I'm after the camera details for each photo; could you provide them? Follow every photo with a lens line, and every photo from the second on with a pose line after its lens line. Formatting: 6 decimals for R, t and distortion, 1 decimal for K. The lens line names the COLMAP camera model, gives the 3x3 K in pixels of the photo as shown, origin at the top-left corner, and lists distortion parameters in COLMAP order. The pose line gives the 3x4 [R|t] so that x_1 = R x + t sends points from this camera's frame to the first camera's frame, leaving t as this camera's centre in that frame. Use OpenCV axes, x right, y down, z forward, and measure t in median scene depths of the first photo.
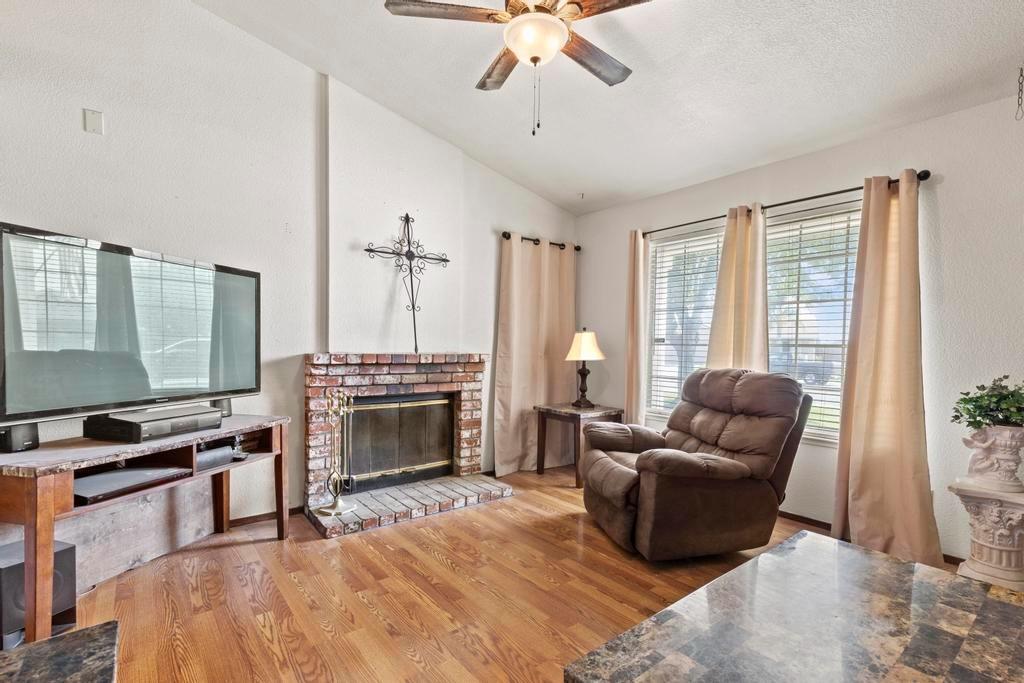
lens RADIAL K [[477.0, 0, 514.9], [0, 477.0, 357.4], [0, 0, 1]] dist [0.005296, 0.000065]
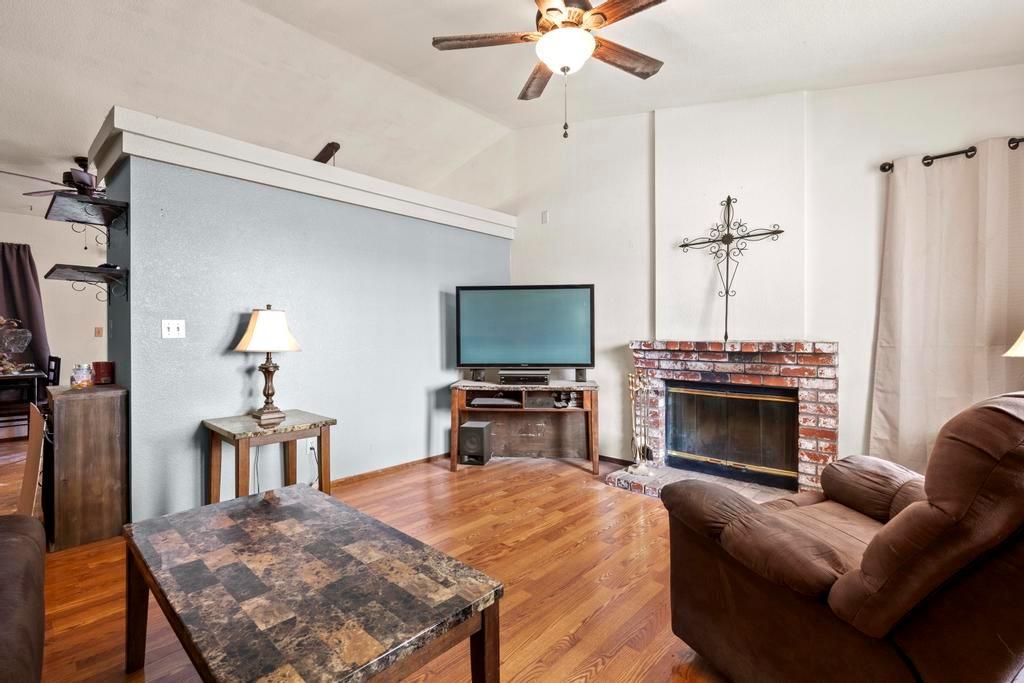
lens RADIAL K [[463.0, 0, 518.4], [0, 463.0, 332.8], [0, 0, 1]] dist [0.006350, 0.000200]
pose [[0.151435, -0.017007, -0.988321, 0.644719], [-0.018460, 0.999629, -0.020030, 0.001431], [0.988295, 0.021278, 0.151065, 0.453850]]
